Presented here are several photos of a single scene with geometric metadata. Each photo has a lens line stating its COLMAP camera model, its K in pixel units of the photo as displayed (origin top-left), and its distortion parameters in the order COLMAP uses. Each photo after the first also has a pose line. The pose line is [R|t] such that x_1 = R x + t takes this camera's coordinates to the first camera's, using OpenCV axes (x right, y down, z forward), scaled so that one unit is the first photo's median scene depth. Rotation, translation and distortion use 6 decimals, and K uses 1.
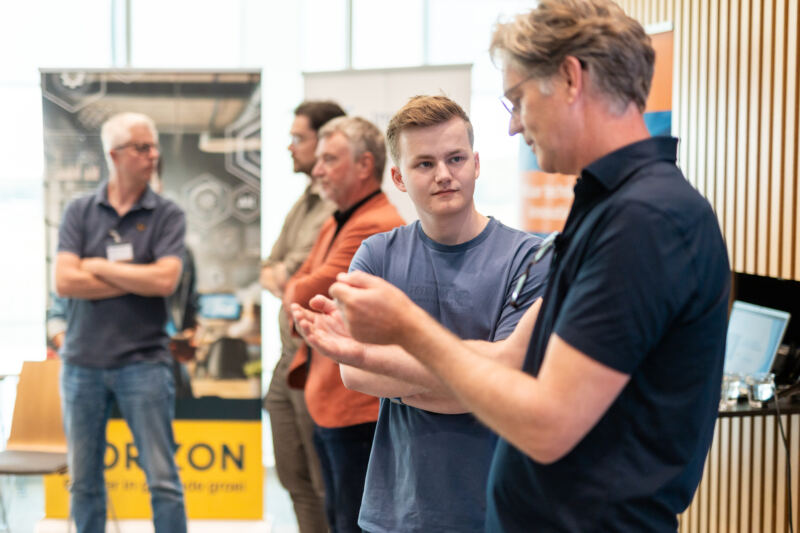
lens RADIAL K [[1138.0, 0, 400.4], [0, 1138.0, 267.3], [0, 0, 1]] dist [0.003838, 0.000000]
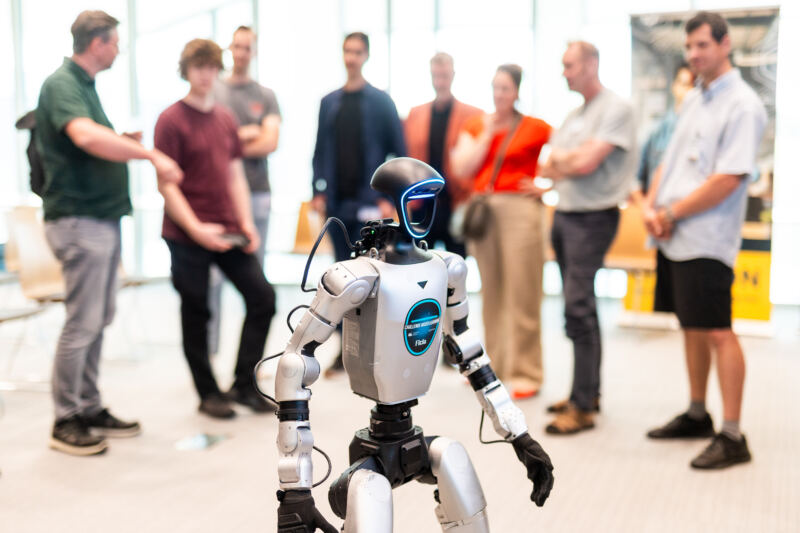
lens RADIAL K [[1138.0, 0, 400.0], [0, 1138.0, 267.1], [0, 0, 1]] dist [0.003838, 0.000000]
pose [[0.875840, 0.049174, -0.480089, 0.162461], [-0.026153, 0.998170, 0.054529, 0.088544], [0.481892, -0.035203, 0.875523, -0.496556]]
